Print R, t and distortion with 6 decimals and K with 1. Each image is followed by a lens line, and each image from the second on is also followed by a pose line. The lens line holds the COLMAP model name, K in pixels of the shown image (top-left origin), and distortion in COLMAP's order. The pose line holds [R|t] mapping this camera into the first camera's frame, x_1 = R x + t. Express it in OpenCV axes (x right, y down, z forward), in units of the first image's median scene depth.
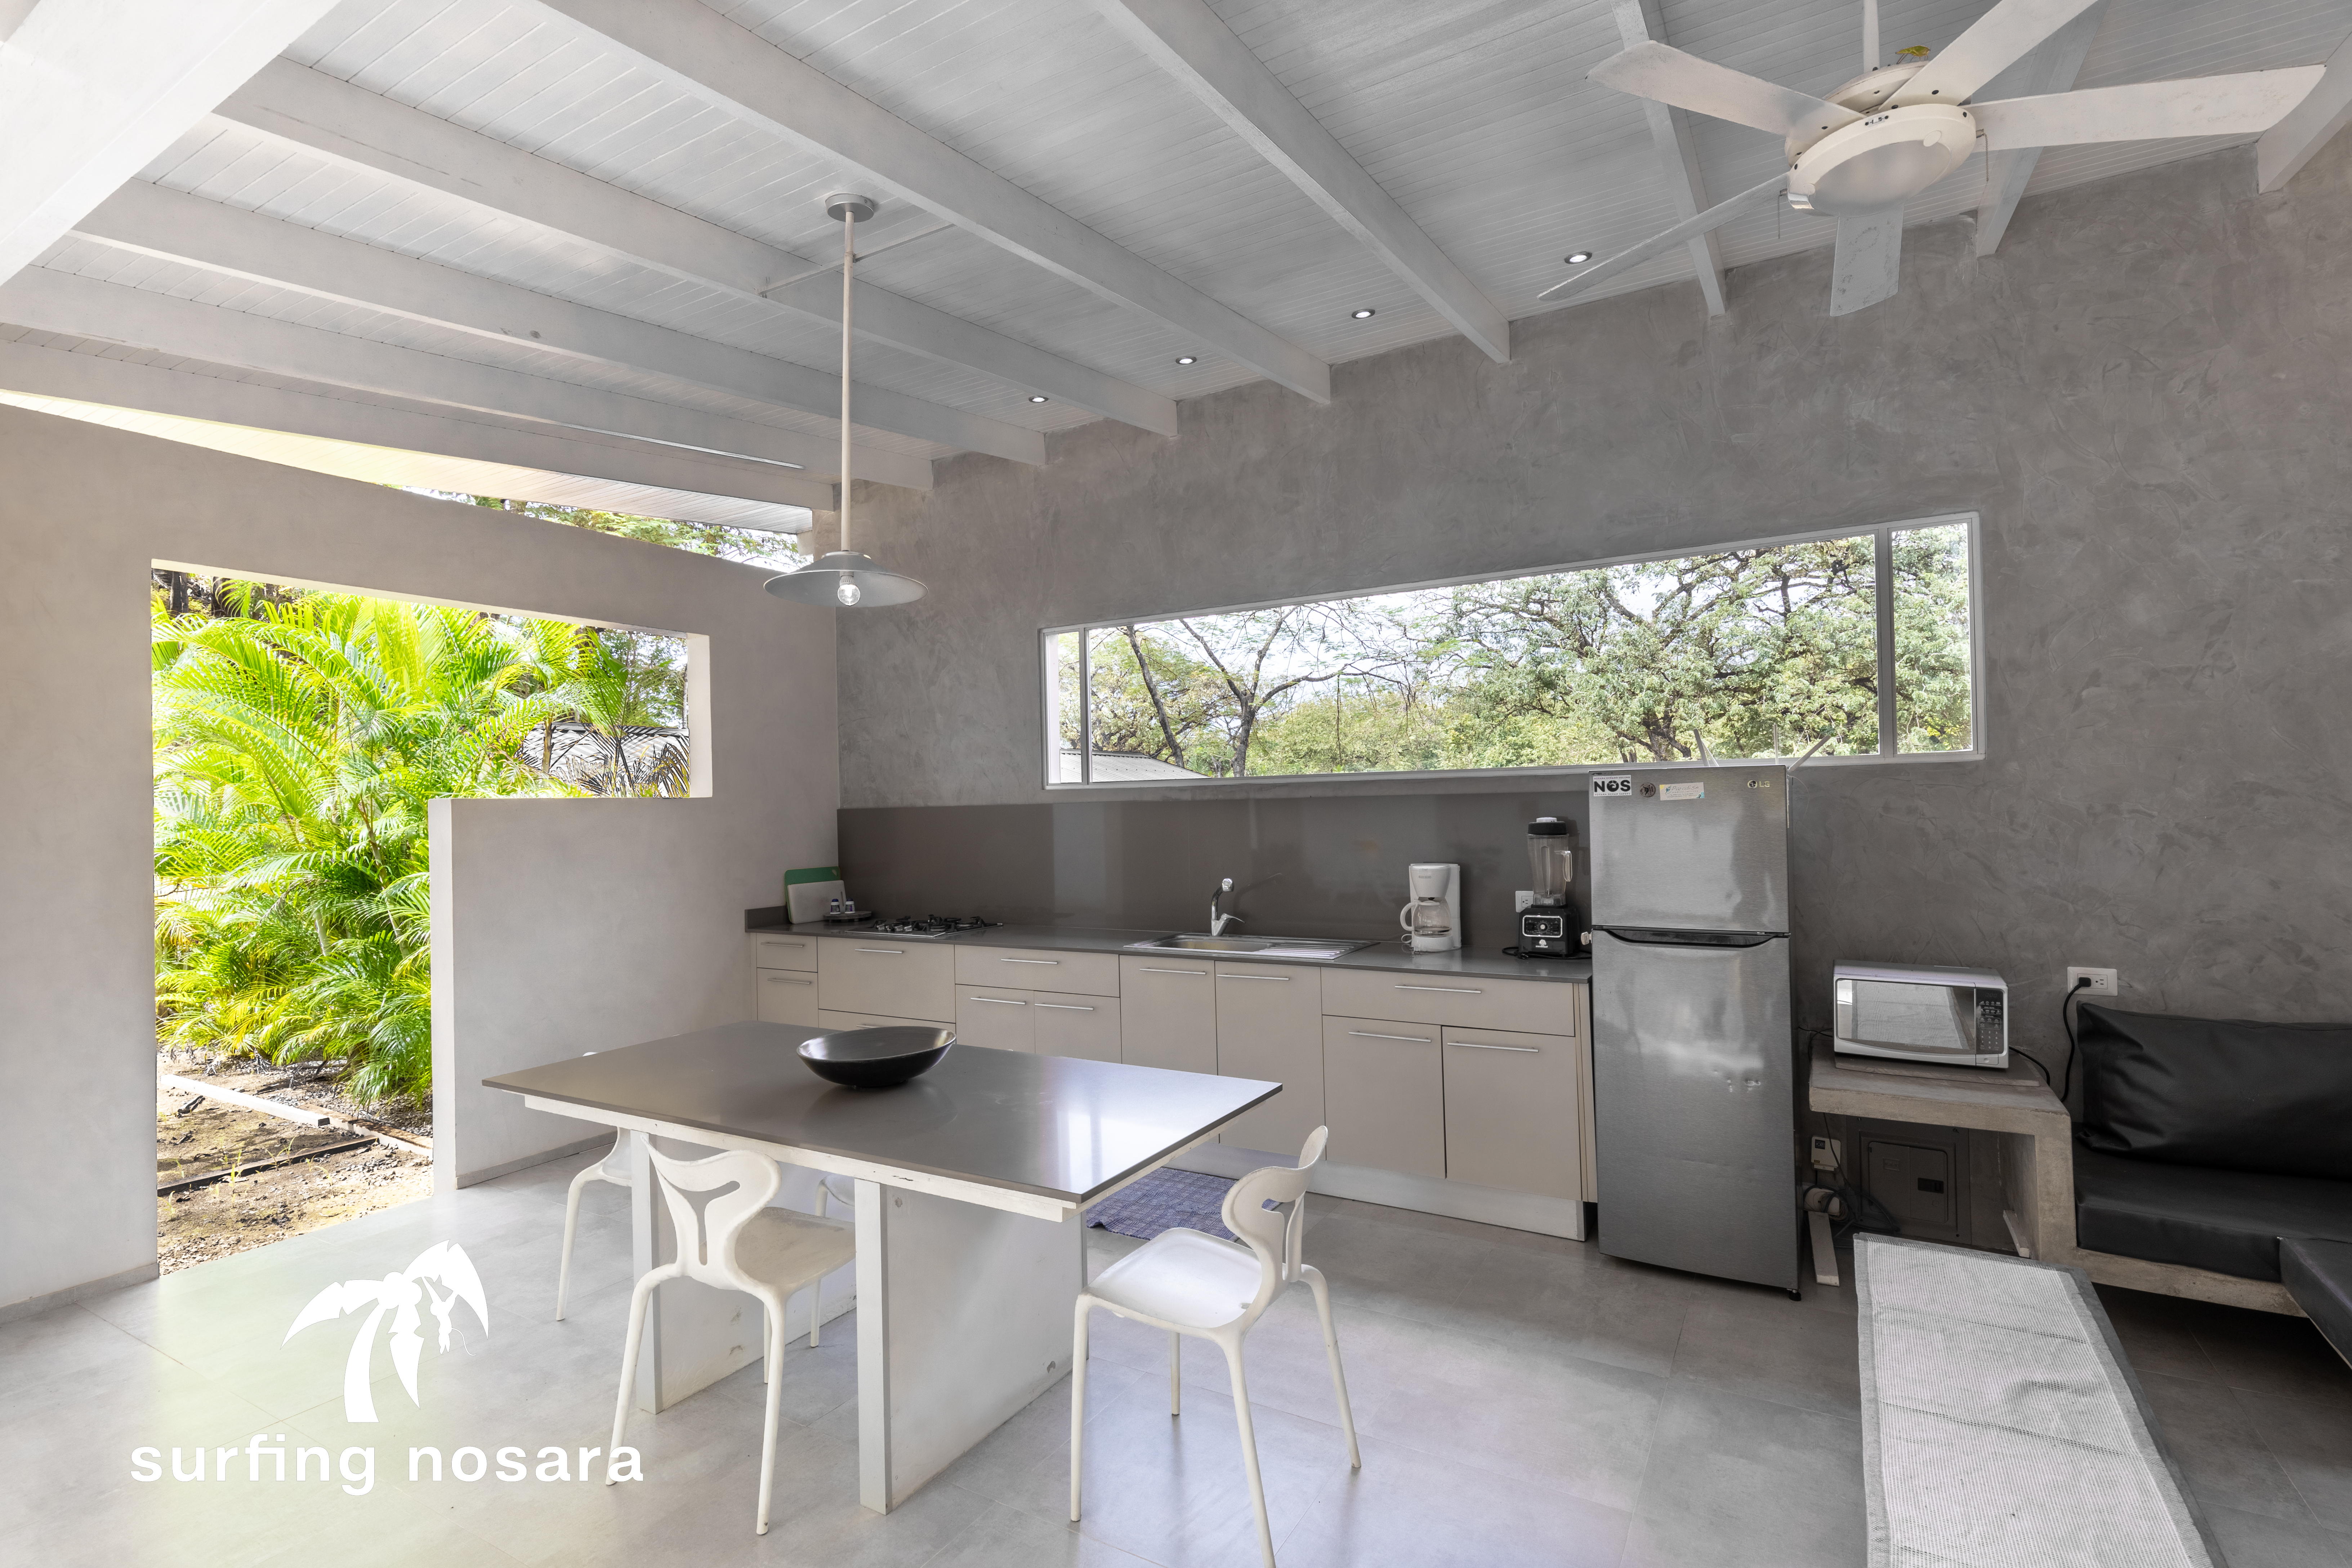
lens RADIAL K [[1087.6, 0, 1176.0], [0, 1087.6, 784.0], [0, 0, 1]] dist [0.002227, 0.000409]
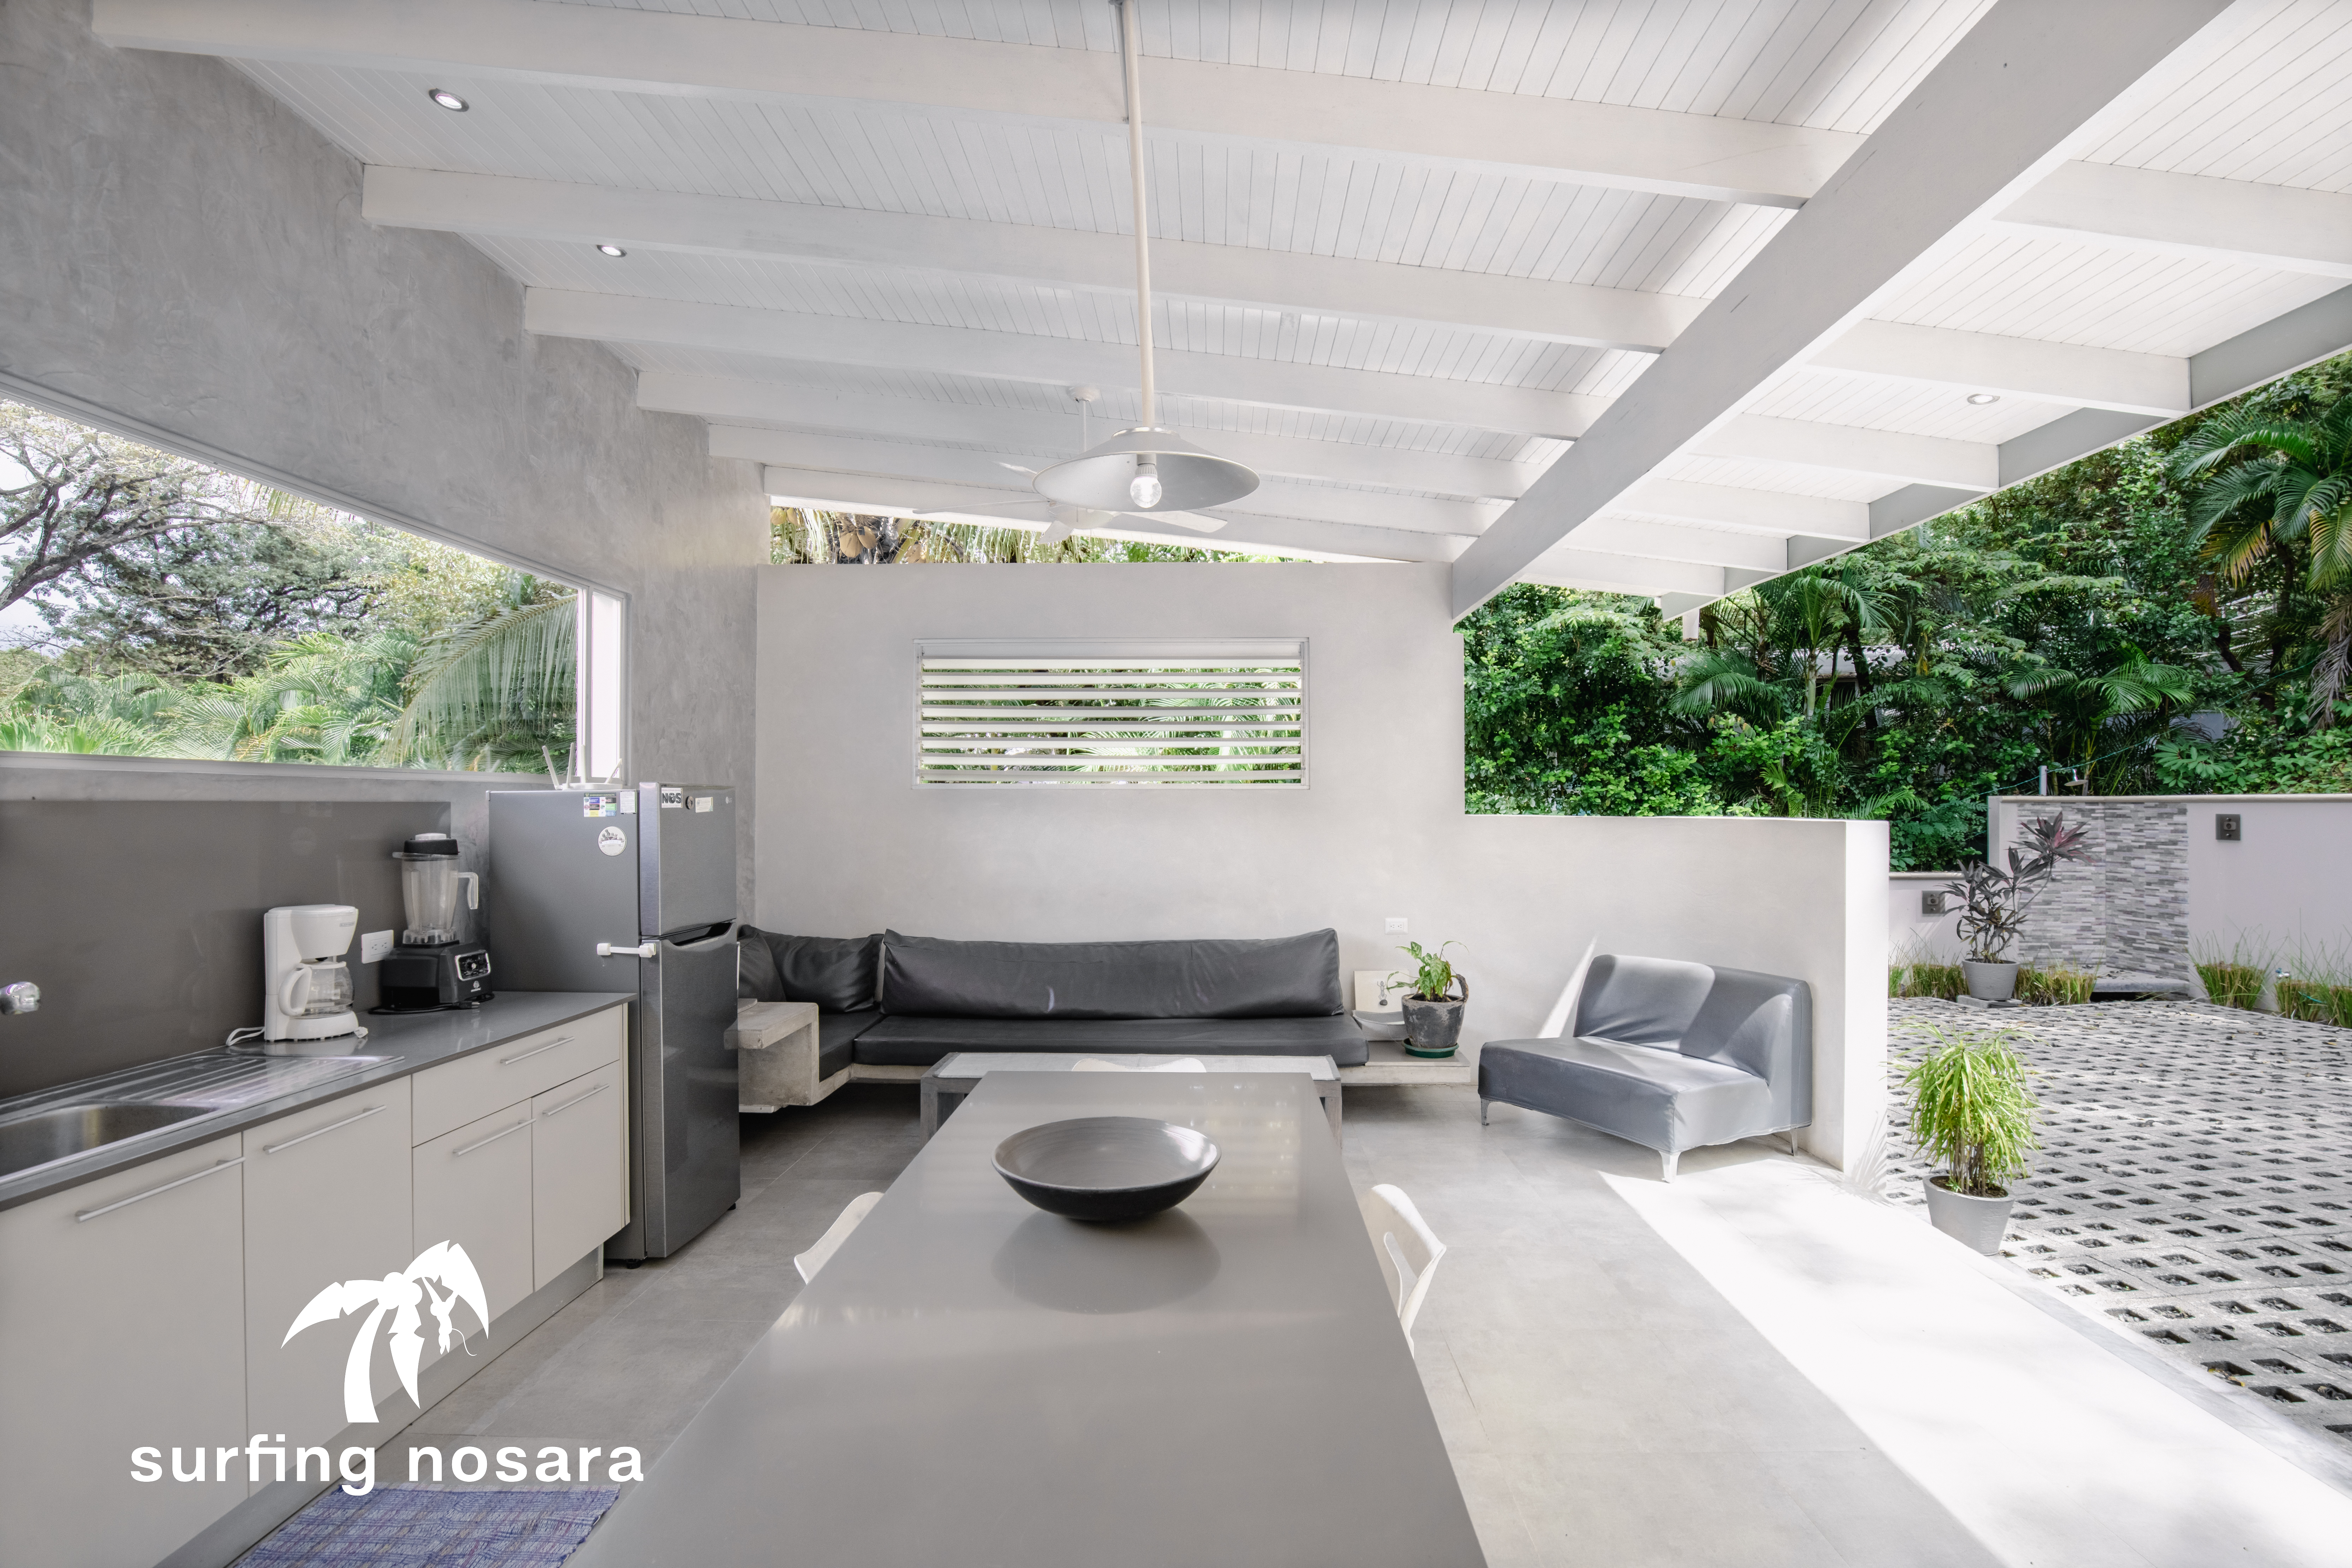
lens RADIAL K [[1106.0, 0, 1176.0], [0, 1106.0, 784.0], [0, 0, 1]] dist [-0.045948, 0.015925]
pose [[-0.479137, 0.040698, 0.876796, -0.650362], [-0.000932, 0.998900, -0.046875, 0.032872], [-0.877739, -0.023277, -0.478572, 0.946779]]
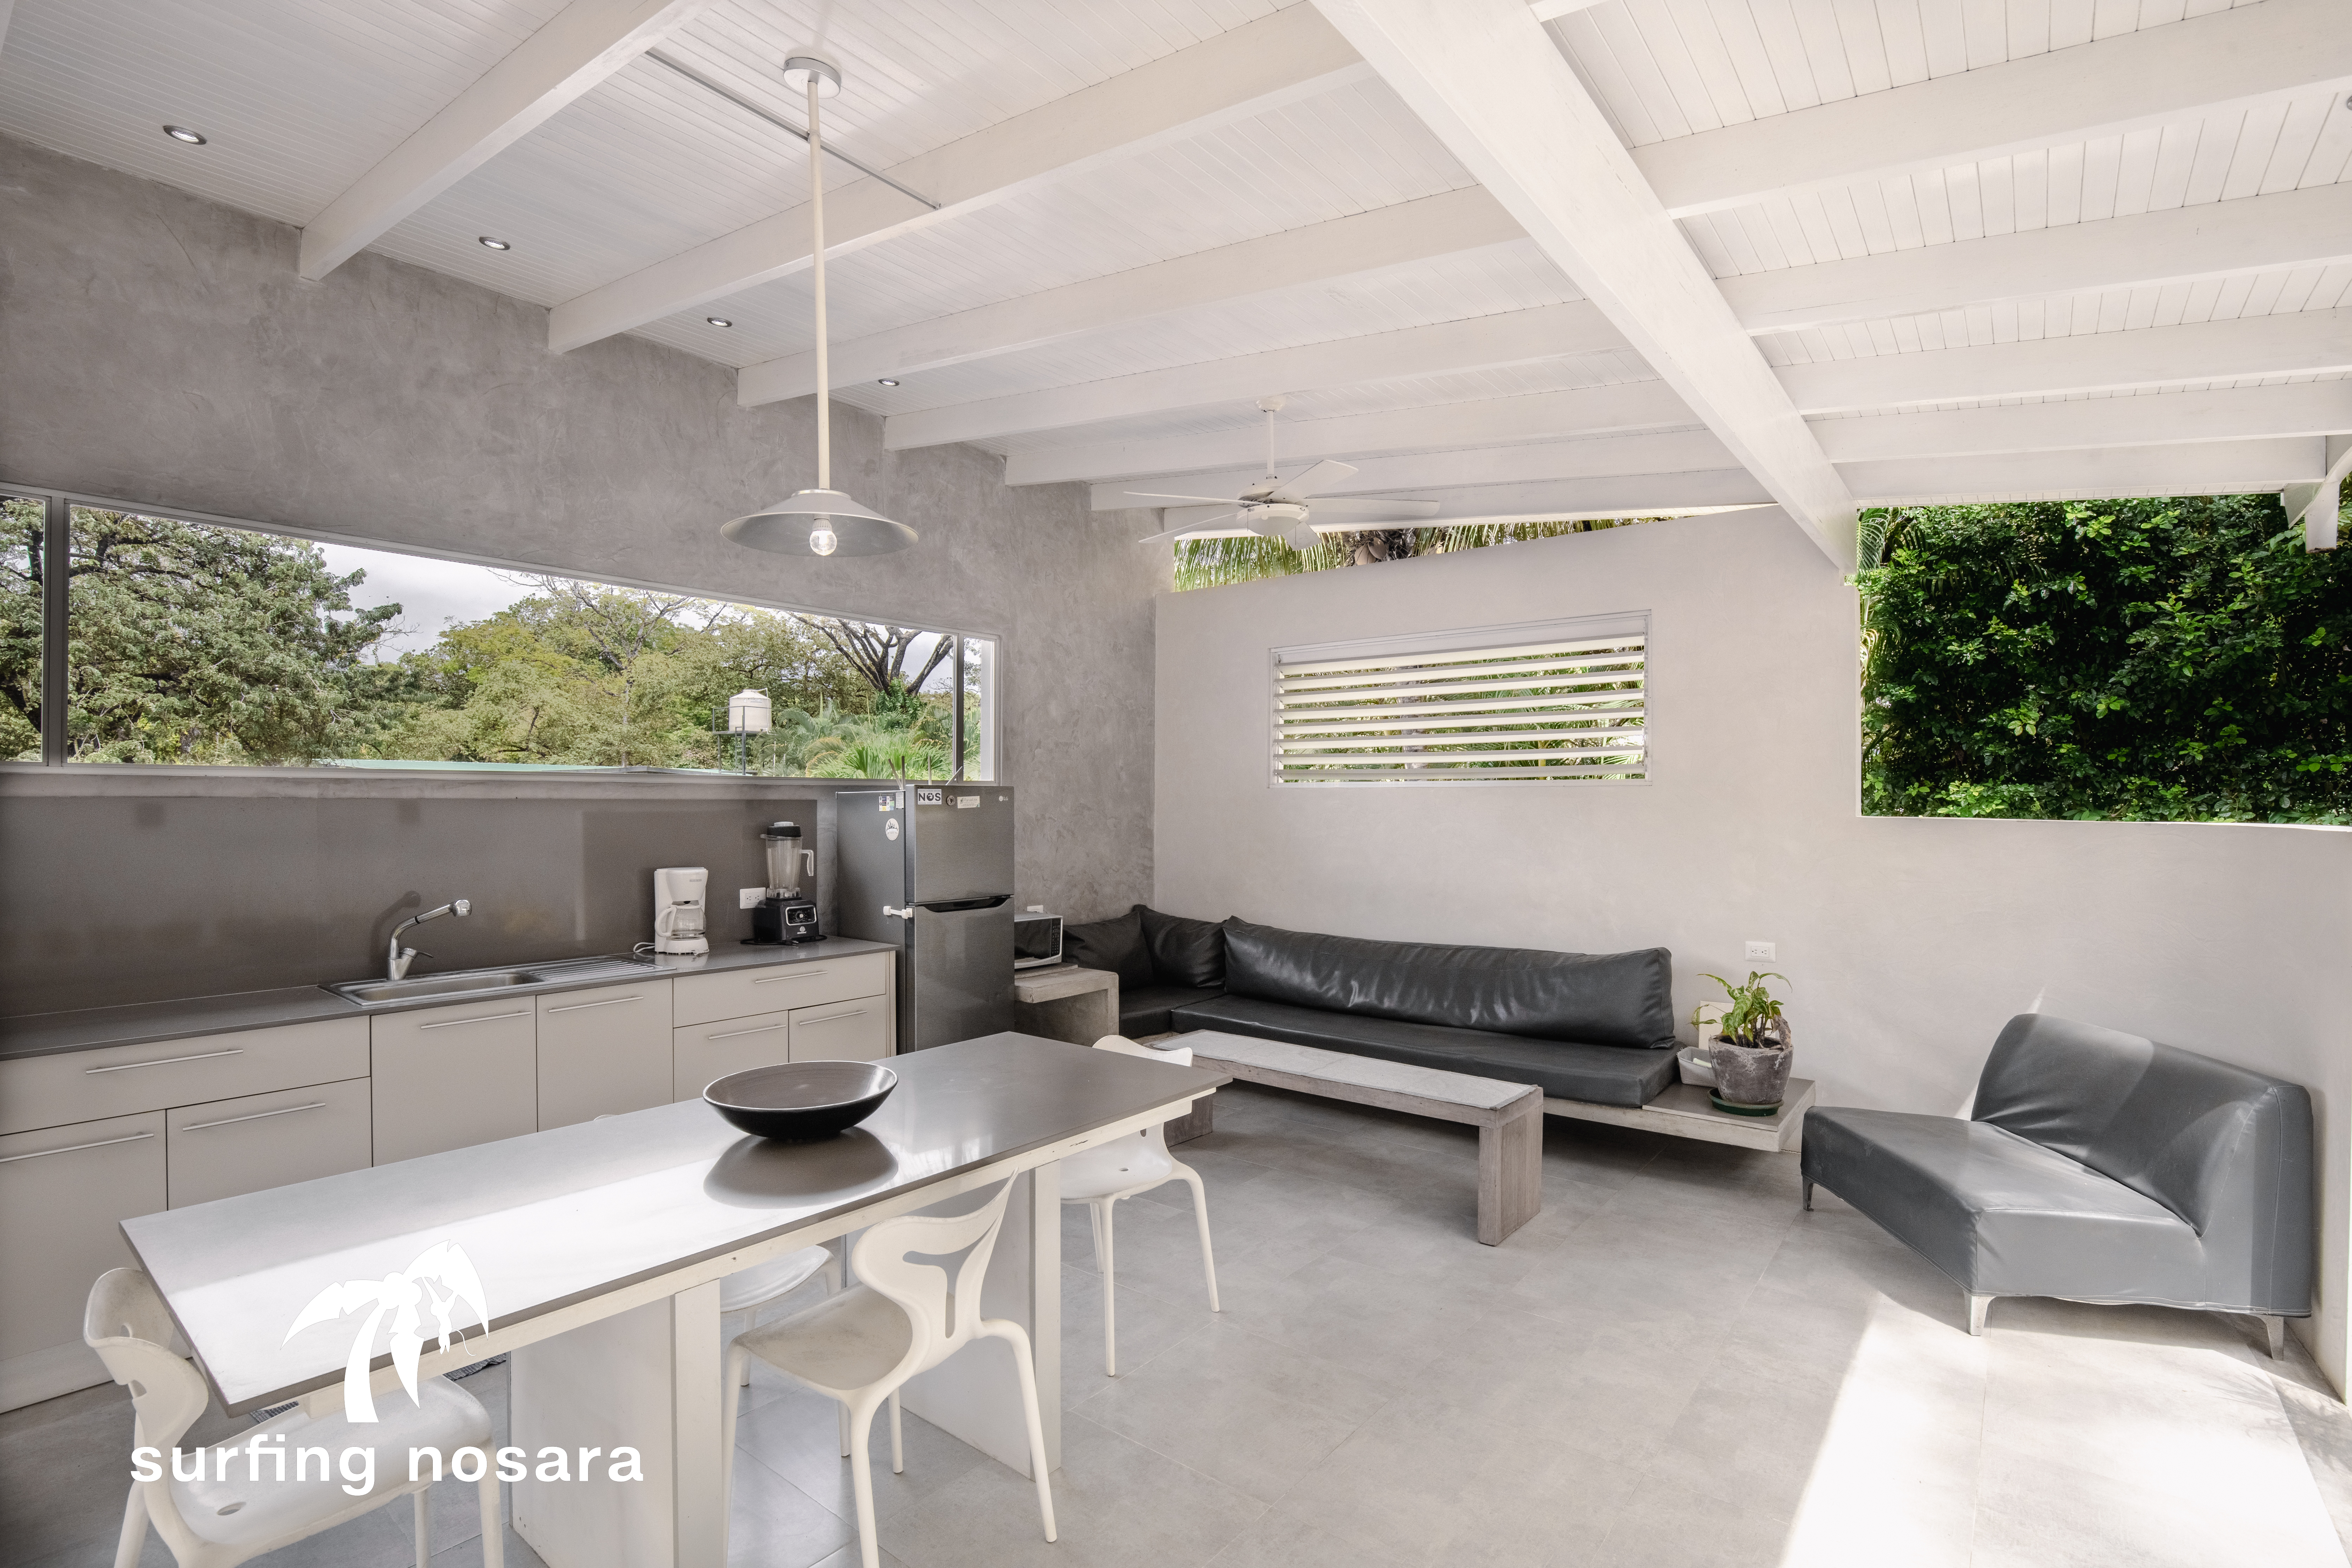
lens RADIAL K [[1086.6, 0, 1176.0], [0, 1086.6, 784.0], [0, 0, 1]] dist [-0.026698, 0.000161]
pose [[0.144655, 0.038319, 0.988740, -0.765254], [-0.020800, 0.999147, -0.035679, 0.024364], [-0.989264, -0.015405, 0.145329, 0.446216]]
